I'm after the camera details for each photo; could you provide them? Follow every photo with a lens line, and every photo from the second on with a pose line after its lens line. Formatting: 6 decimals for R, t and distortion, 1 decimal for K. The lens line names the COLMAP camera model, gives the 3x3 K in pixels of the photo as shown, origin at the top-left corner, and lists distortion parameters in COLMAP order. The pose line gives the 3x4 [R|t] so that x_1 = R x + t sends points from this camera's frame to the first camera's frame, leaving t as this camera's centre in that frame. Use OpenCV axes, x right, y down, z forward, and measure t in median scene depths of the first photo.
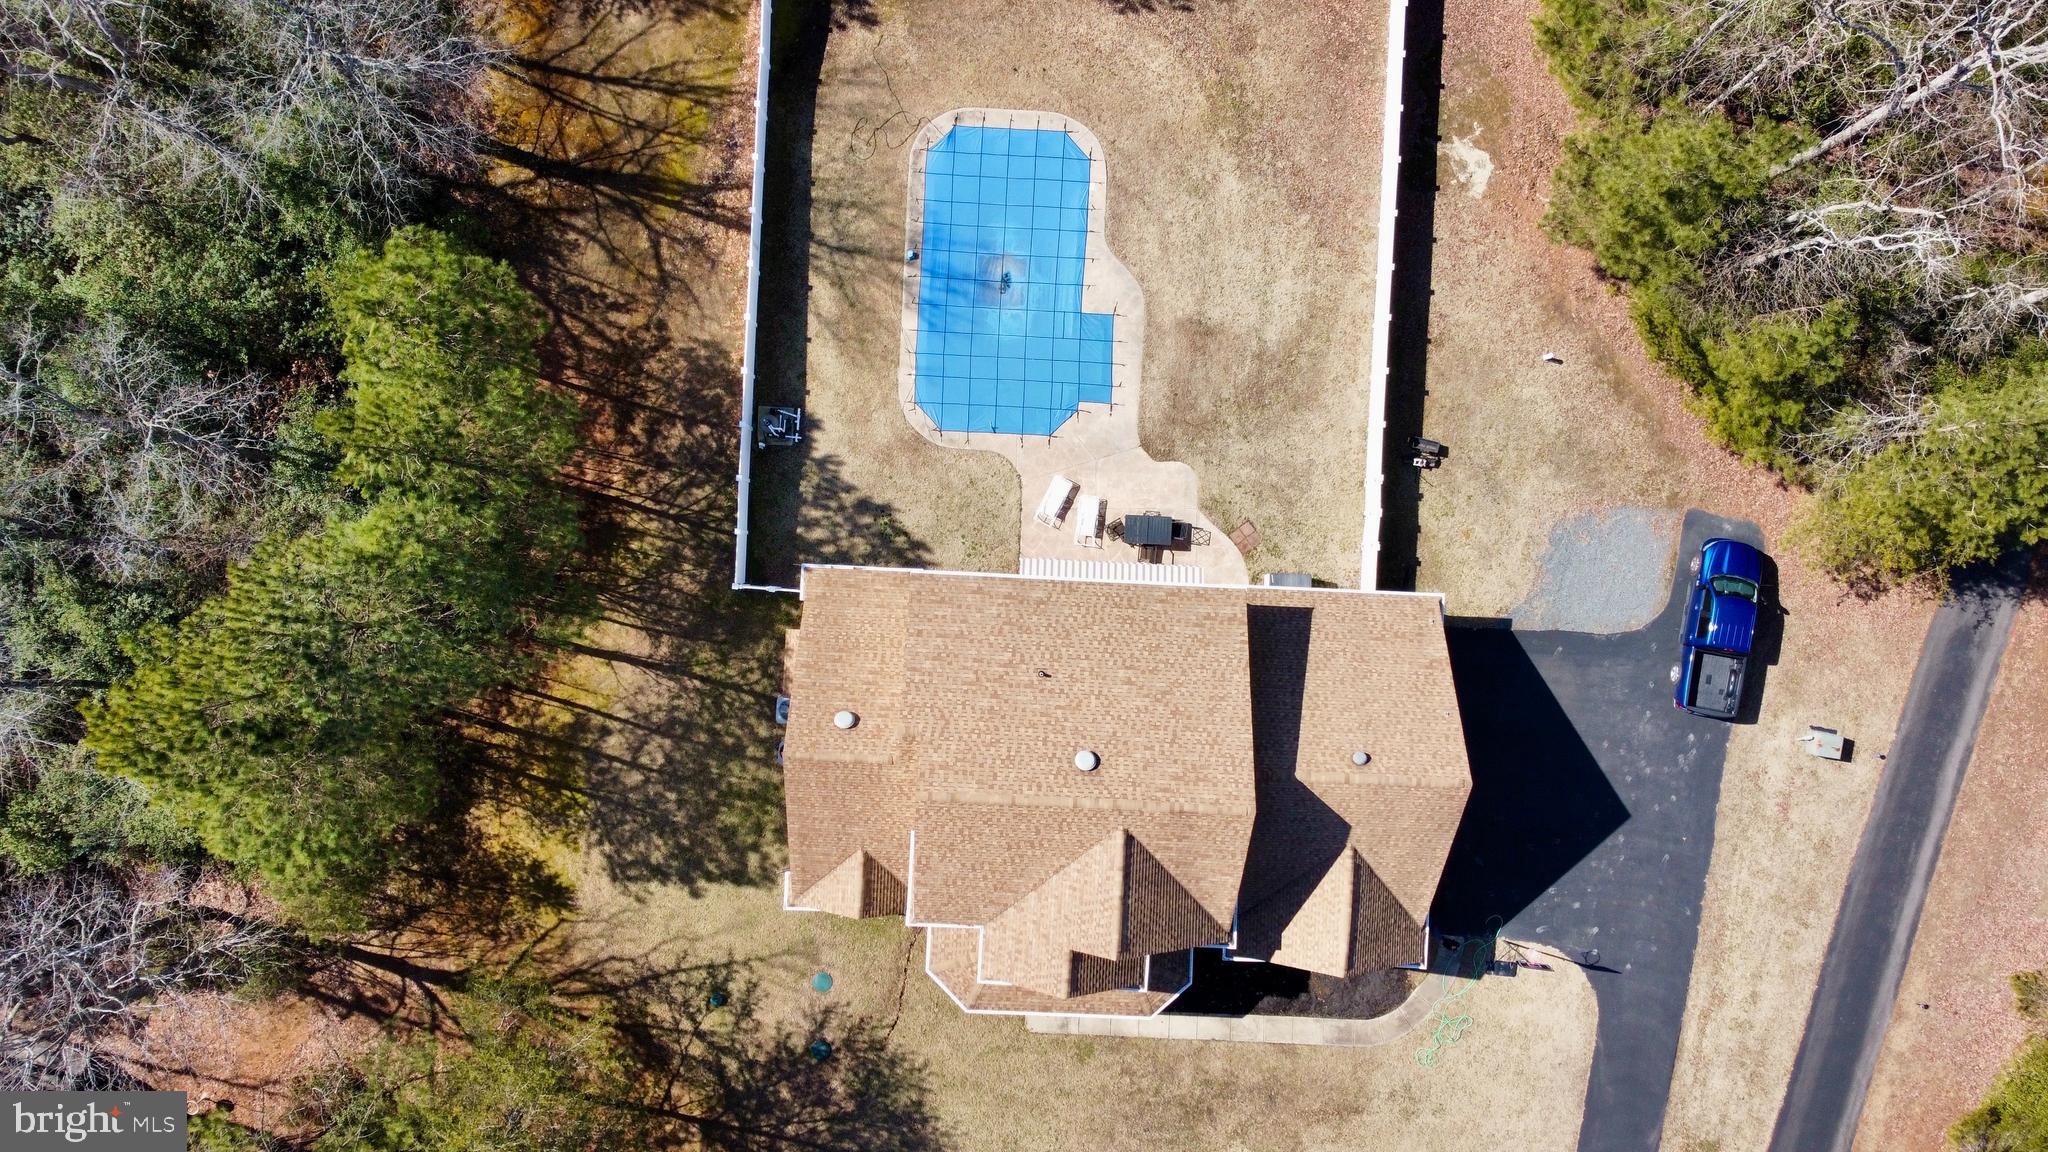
lens RADIAL K [[1552.0, 0, 1024.0], [0, 1552.0, 576.0], [0, 0, 1]] dist [0.005880, 0.000076]
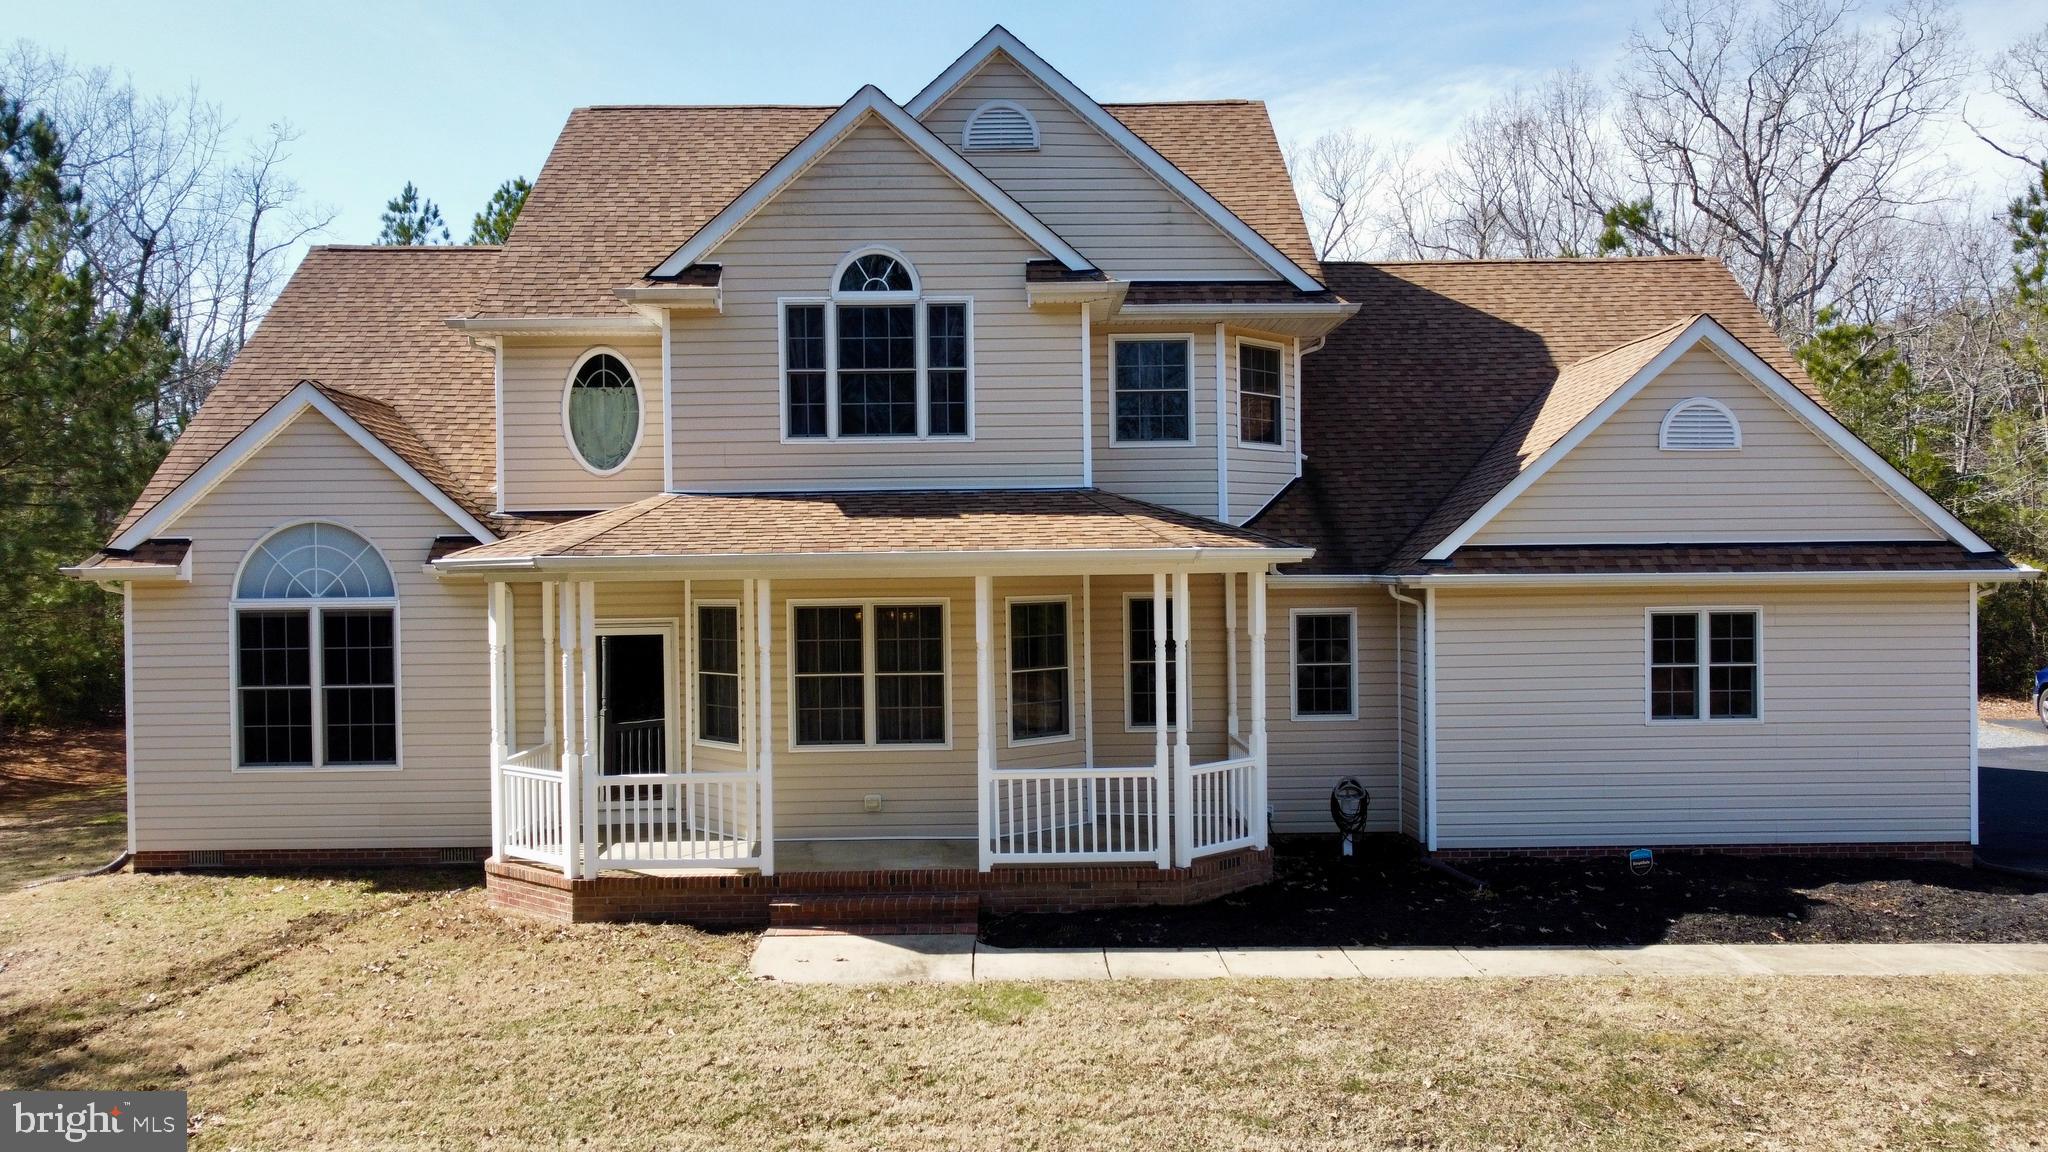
lens RADIAL K [[1552.0, 0, 1024.0], [0, 1552.0, 576.0], [0, 0, 1]] dist [0.005880, 0.000076]
pose [[0.997210, -0.040000, 0.063019, 0.031266], [0.062459, -0.015100, -0.997933, 0.526080], [0.040869, 0.999086, -0.012559, 0.943762]]
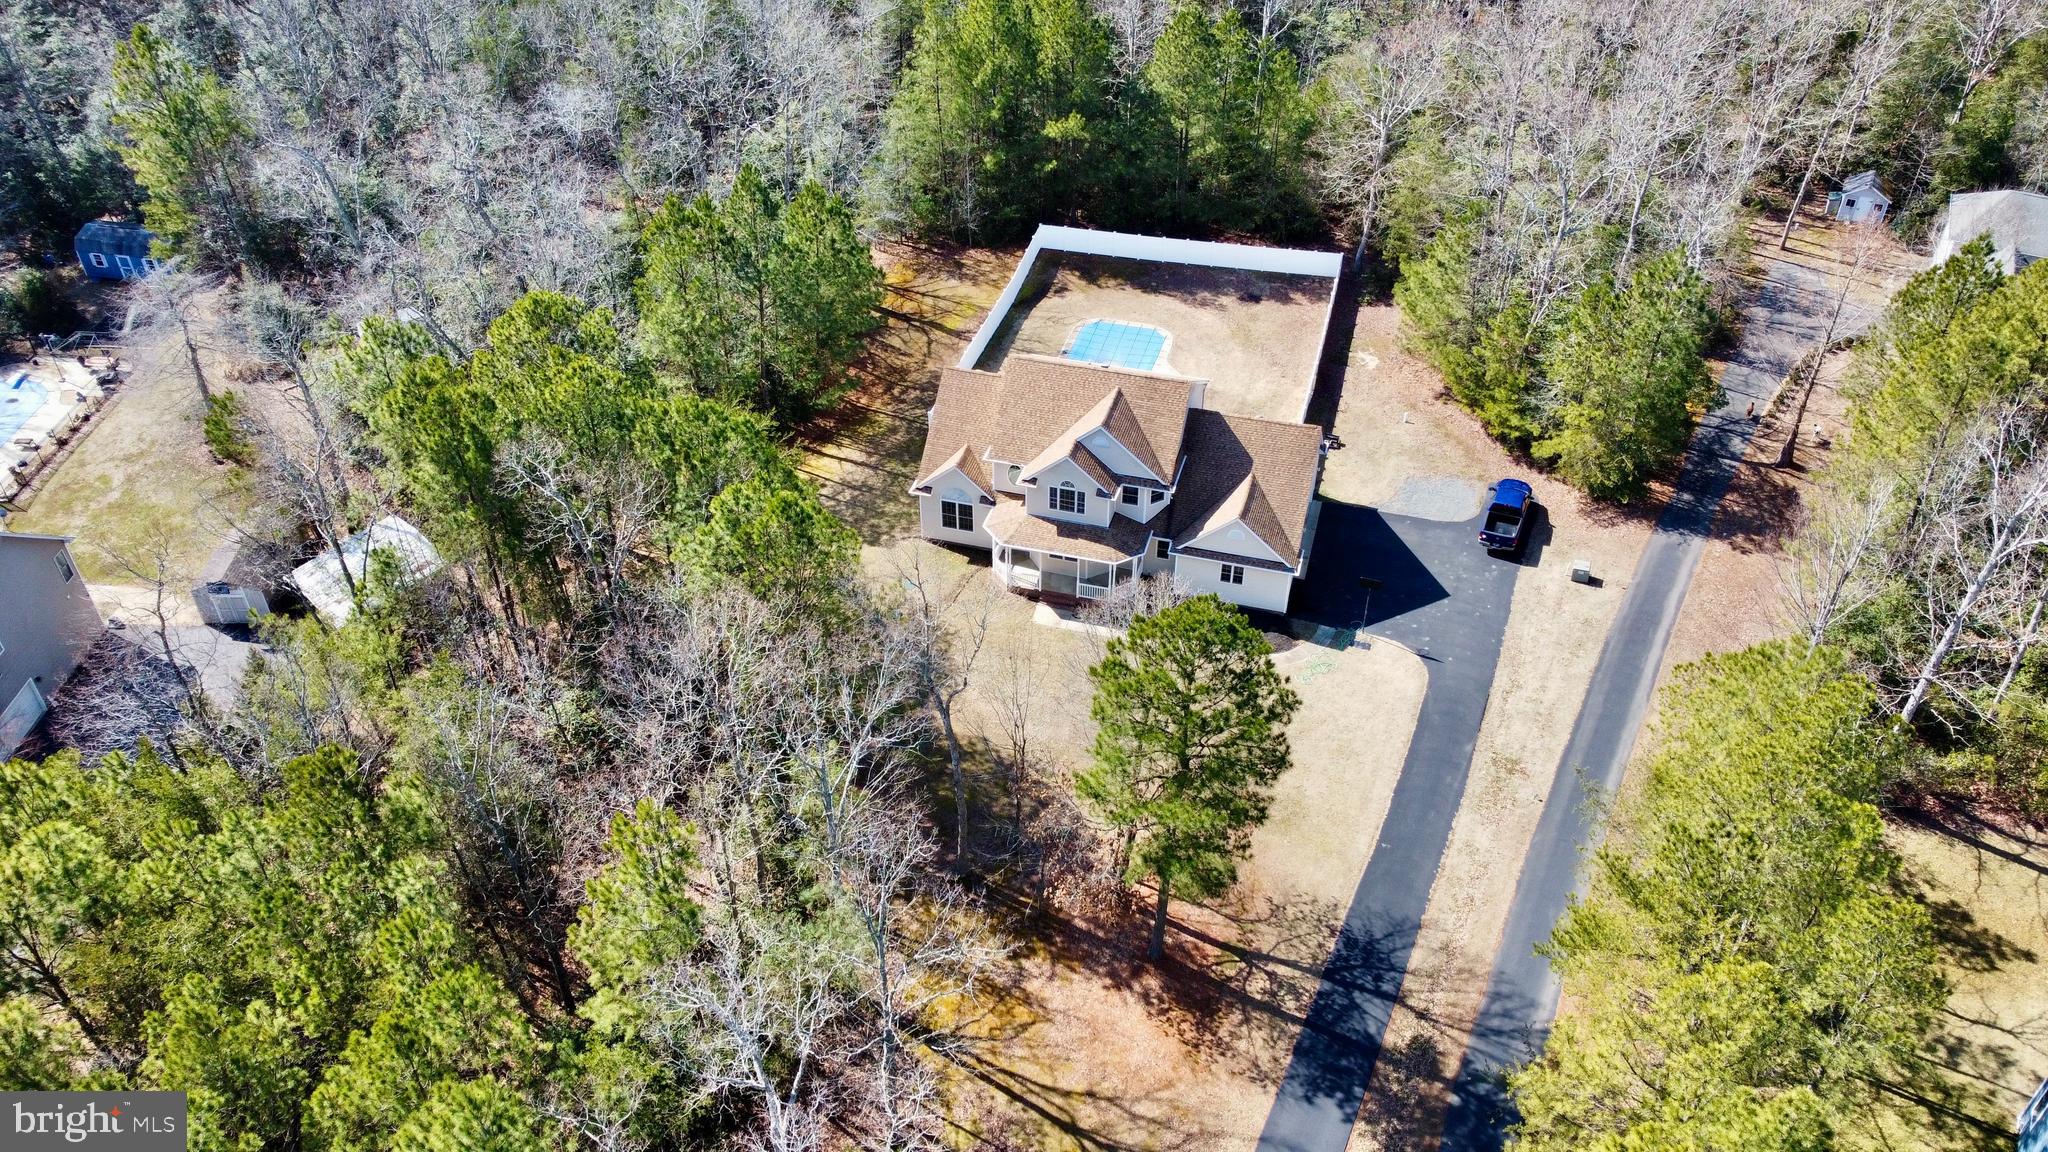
lens RADIAL K [[1552.0, 0, 1024.0], [0, 1552.0, 576.0], [0, 0, 1]] dist [0.005880, 0.000076]
pose [[0.974458, 0.126299, -0.185690, 0.264817], [-0.224128, 0.598907, -0.768816, 1.407222], [0.014110, 0.790797, 0.611916, 0.059284]]
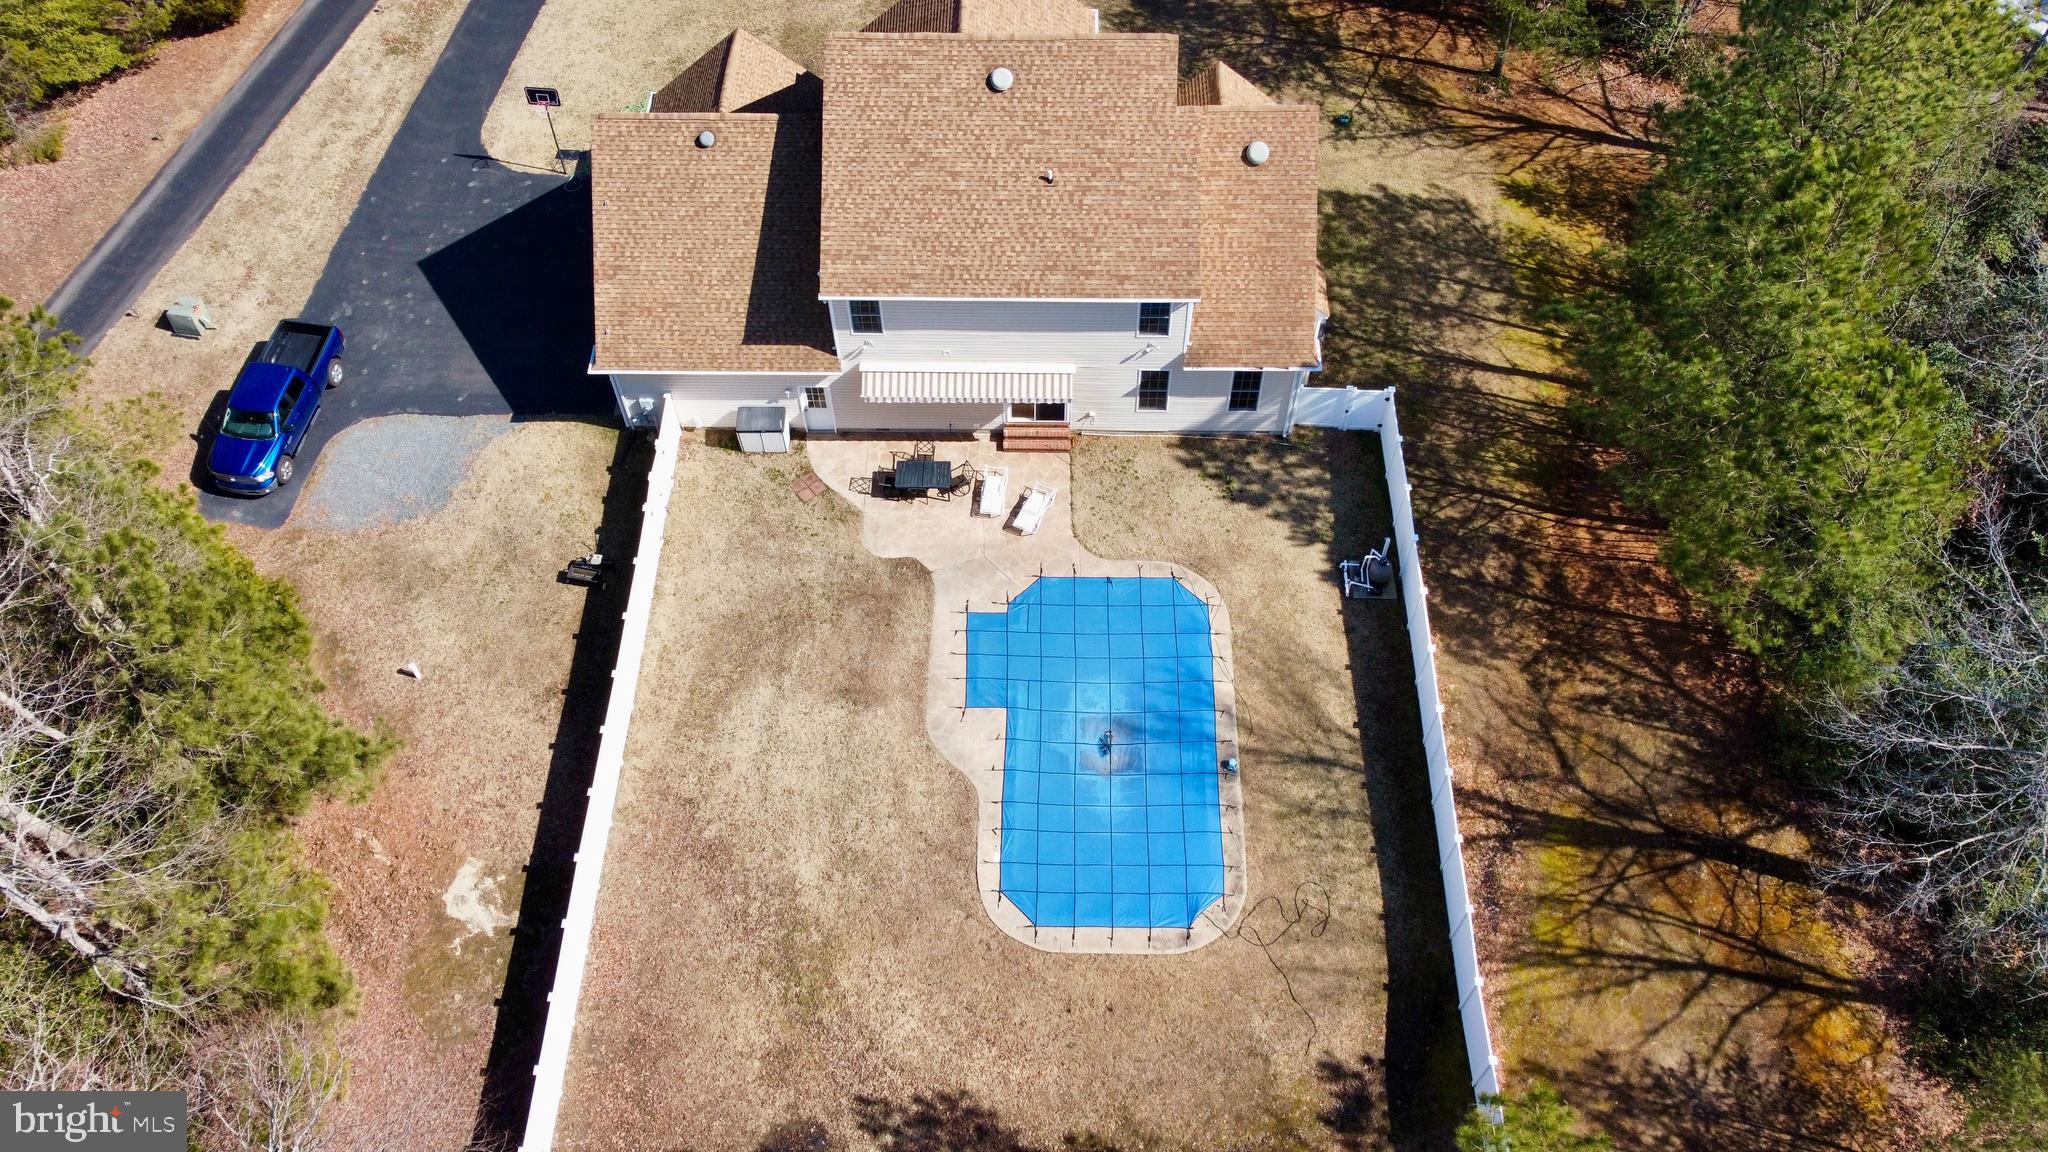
lens RADIAL K [[1552.0, 0, 1024.0], [0, 1552.0, 576.0], [0, 0, 1]] dist [0.005880, 0.000076]
pose [[-0.999487, 0.020845, -0.024314, 0.045789], [-0.030730, -0.837990, 0.544819, -0.537988], [-0.009018, 0.545287, 0.838201, 0.306813]]
